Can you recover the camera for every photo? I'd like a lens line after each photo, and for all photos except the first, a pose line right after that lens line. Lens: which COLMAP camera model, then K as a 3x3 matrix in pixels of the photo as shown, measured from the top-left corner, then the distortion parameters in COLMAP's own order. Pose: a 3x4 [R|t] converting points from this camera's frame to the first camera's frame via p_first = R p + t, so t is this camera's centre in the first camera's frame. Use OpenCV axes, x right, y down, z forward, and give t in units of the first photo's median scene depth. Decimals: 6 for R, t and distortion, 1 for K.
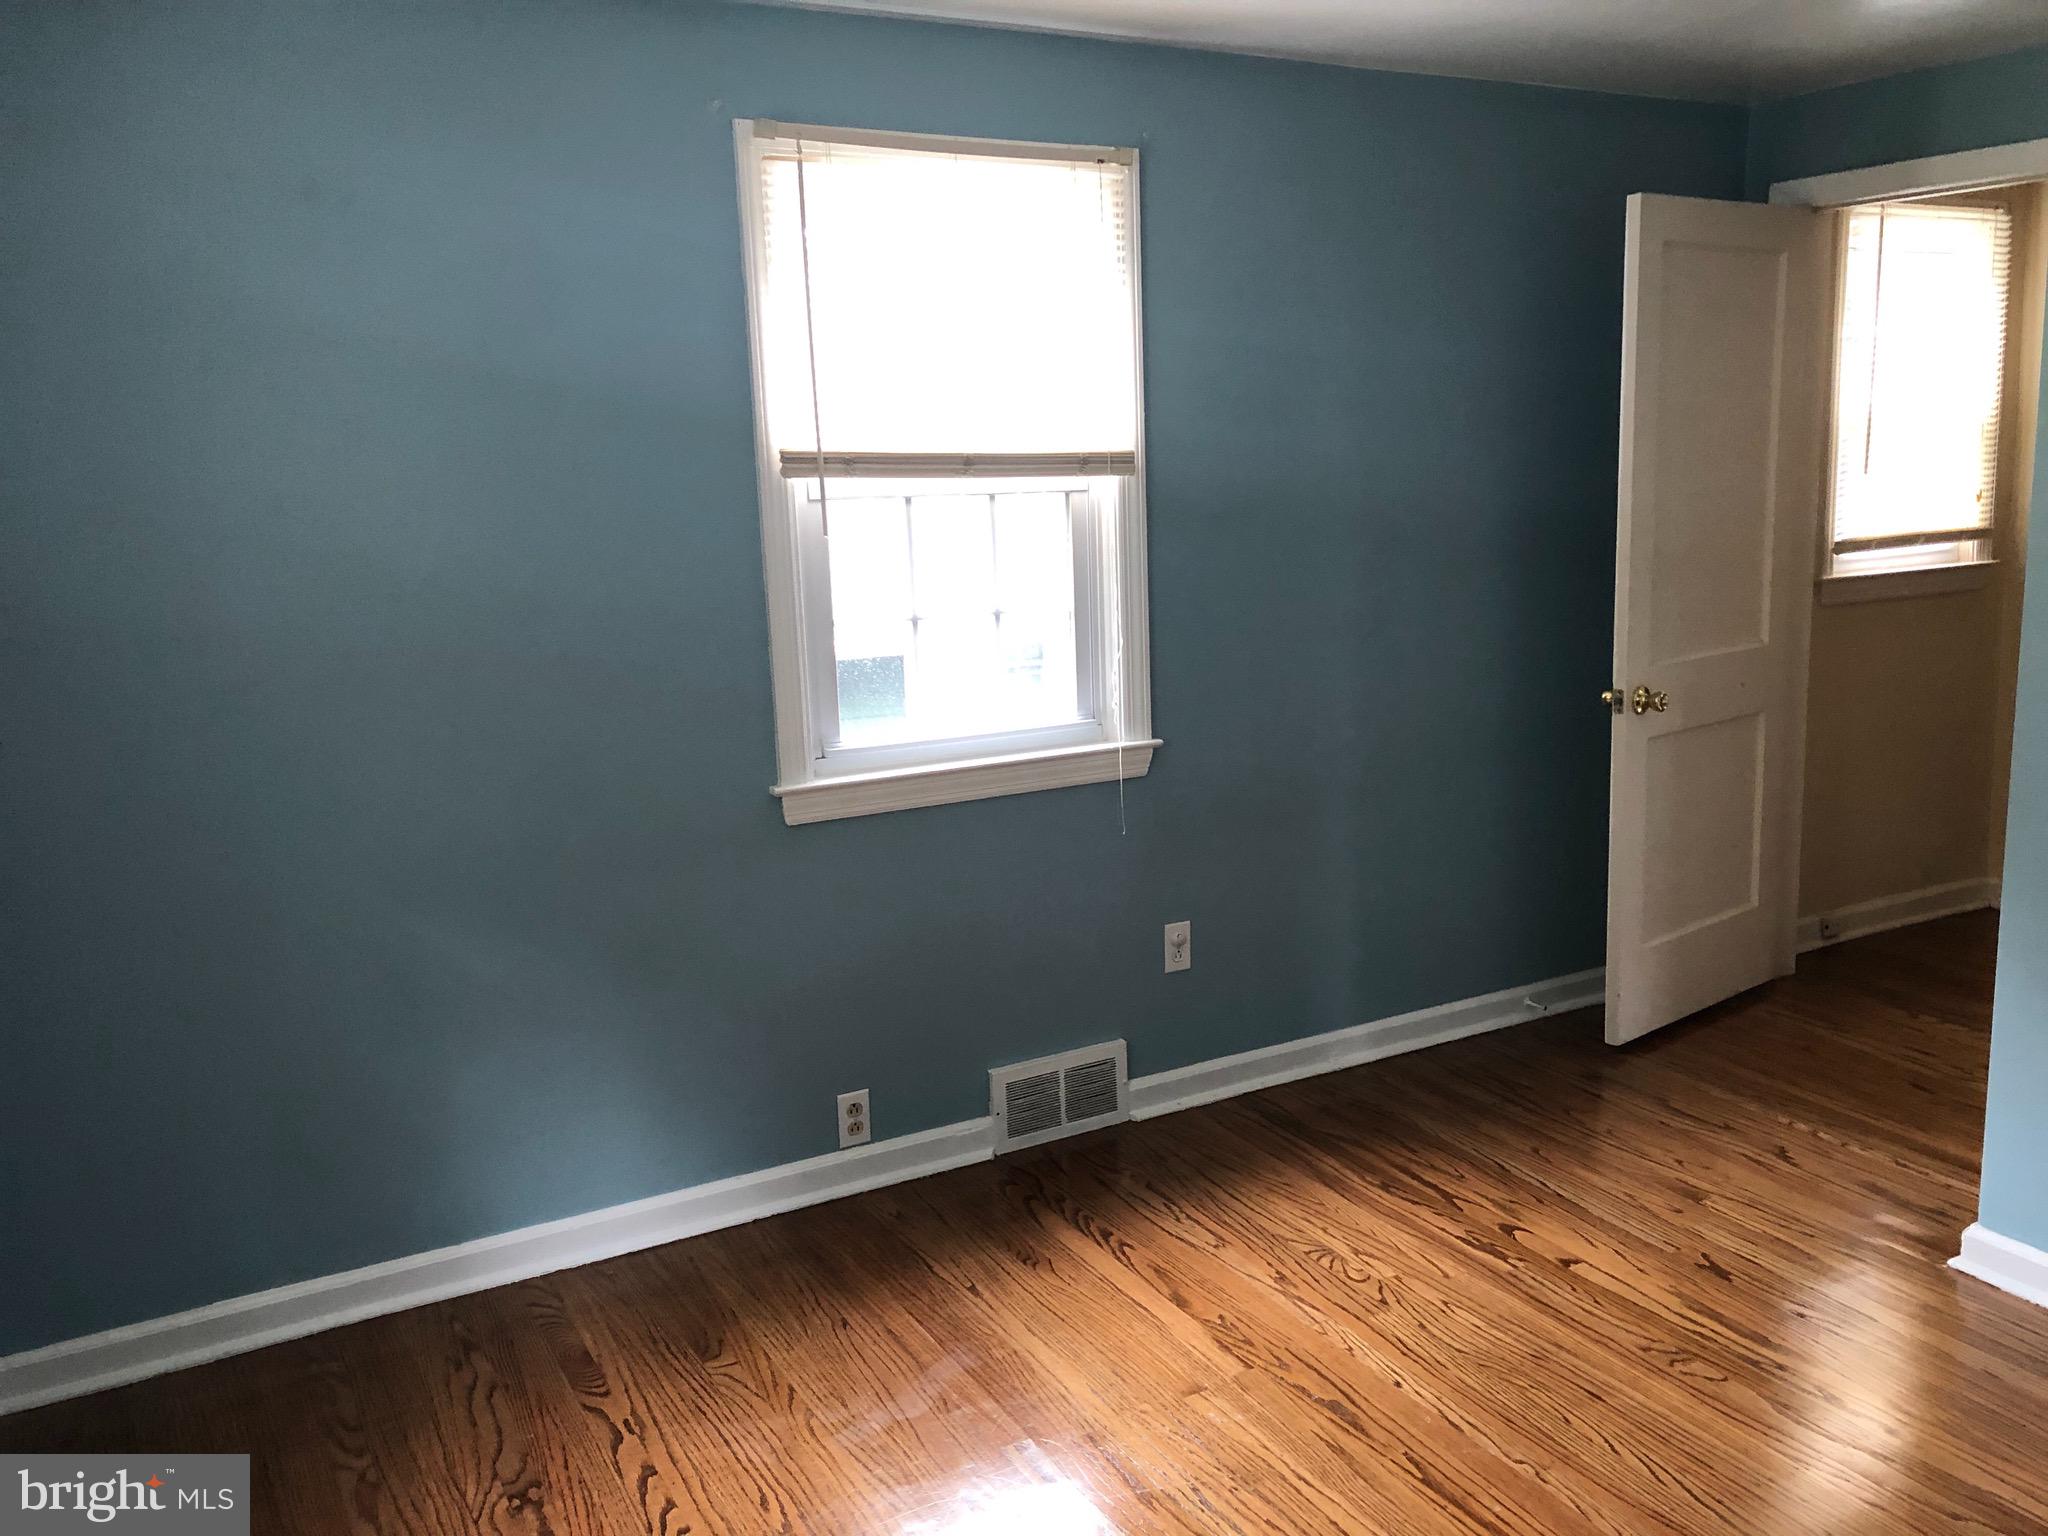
lens RADIAL K [[1682.7, 0, 1015.3], [0, 1682.7, 762.2], [0, 0, 1]] dist [0.036556, -0.003762]
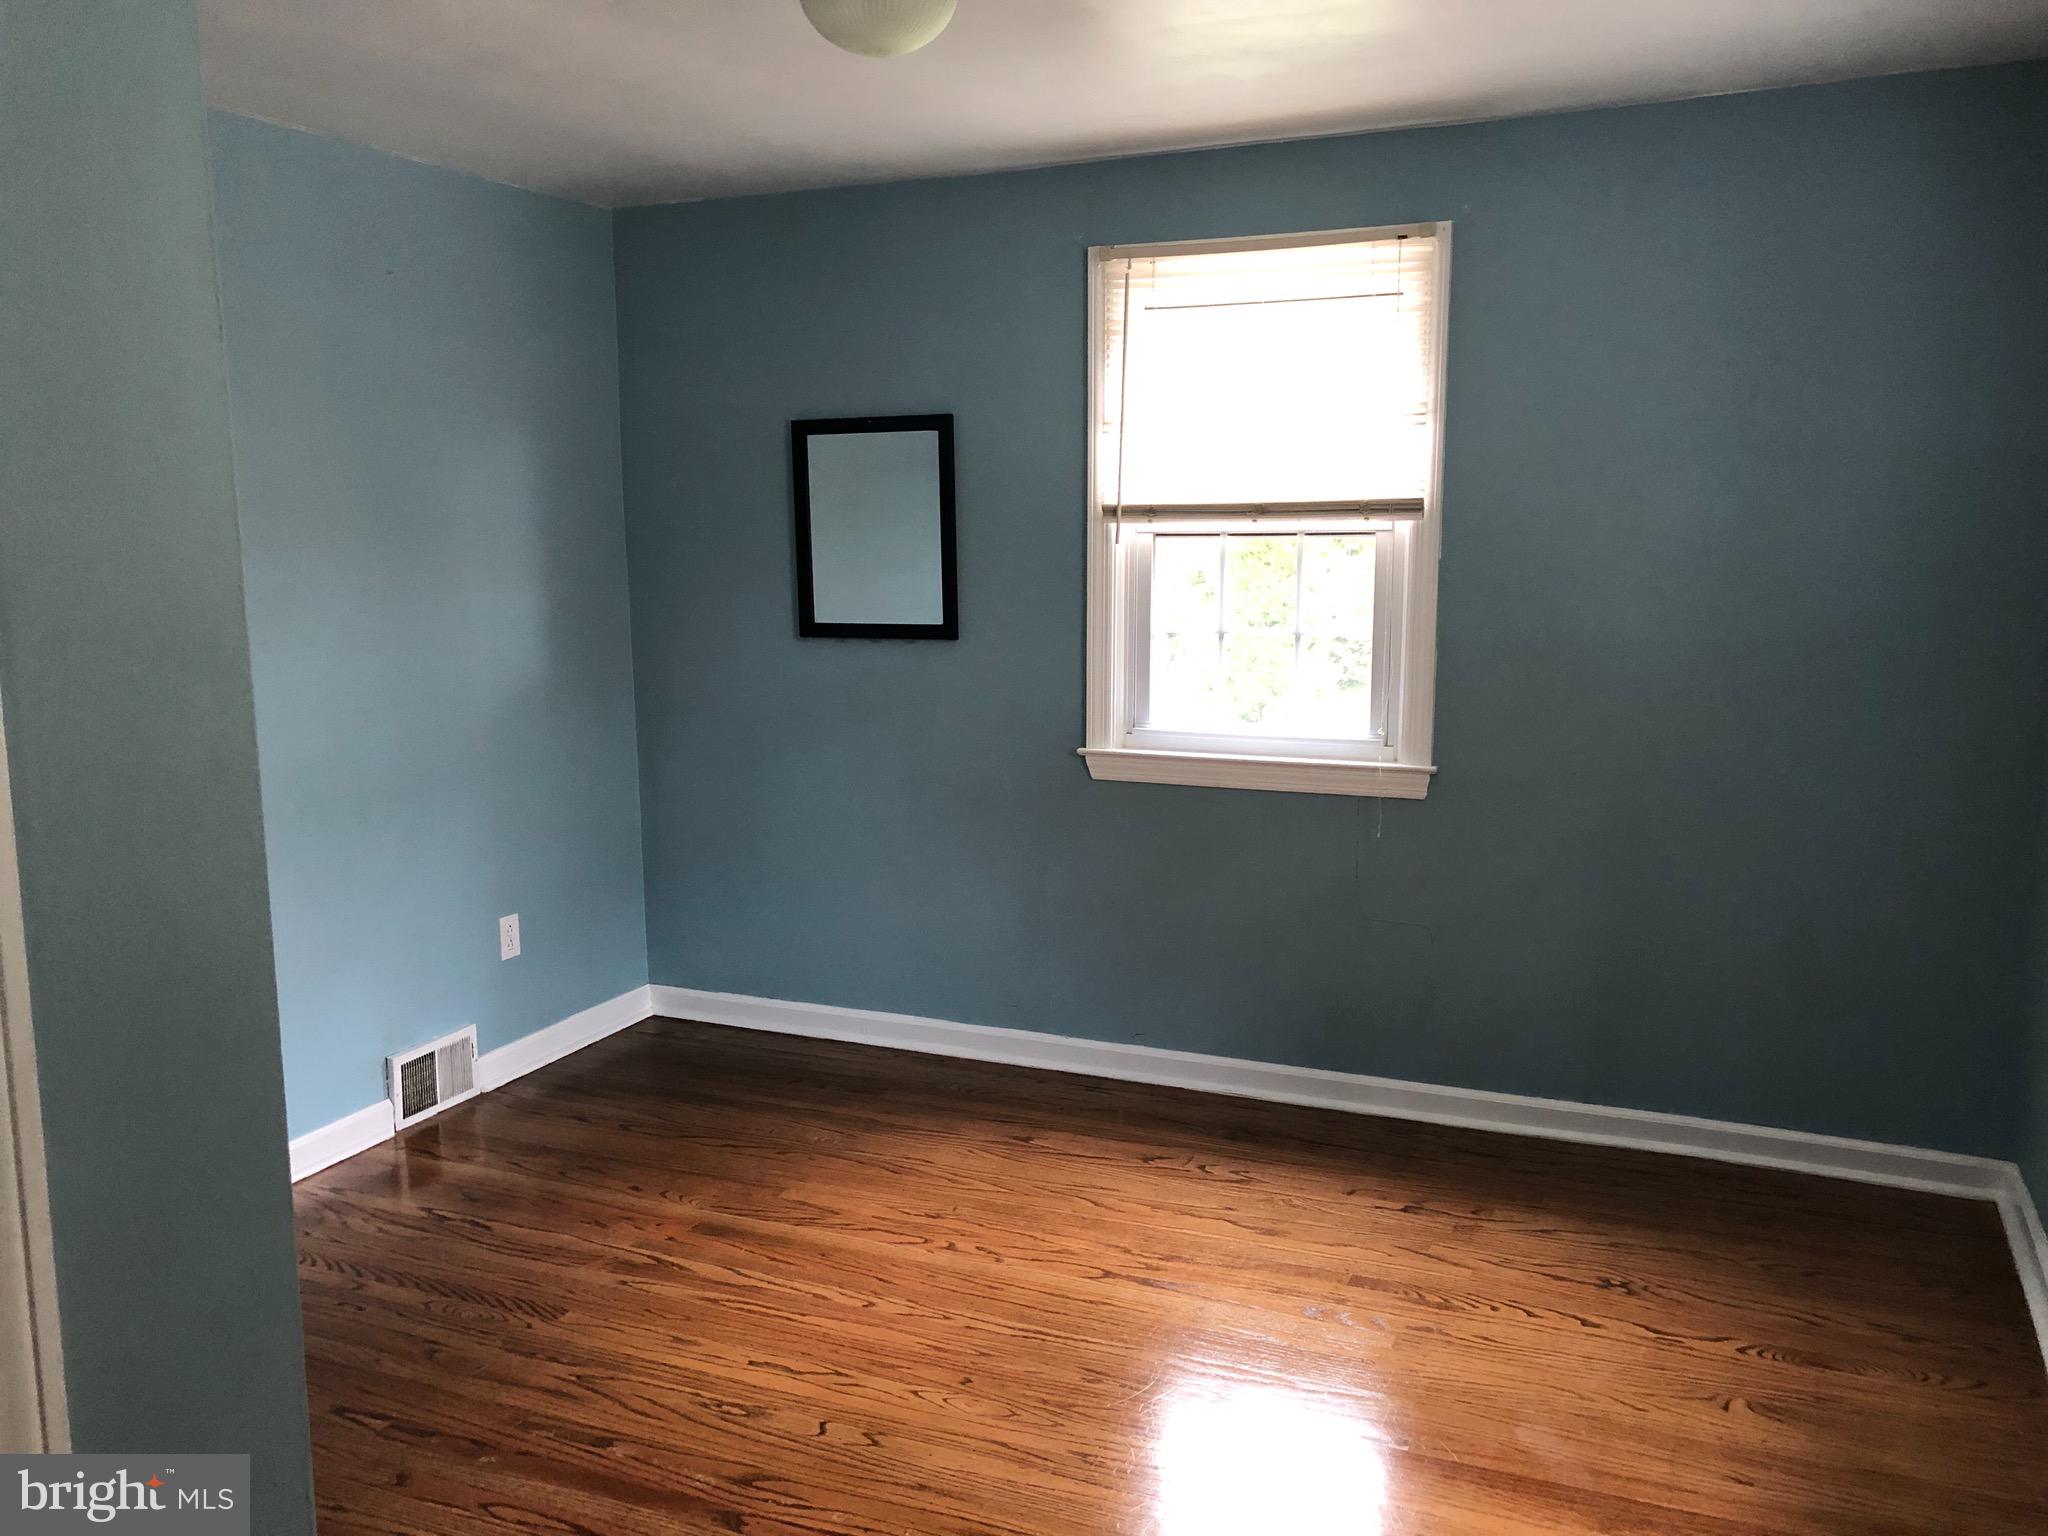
lens RADIAL K [[1682.7, 0, 1015.3], [0, 1682.7, 762.2], [0, 0, 1]] dist [0.036556, -0.003762]
pose [[0.600888, 0.152750, -0.784602, 0.805193], [-0.136451, 0.986766, 0.087607, -0.077719], [0.787601, 0.054418, 0.613779, 0.137826]]
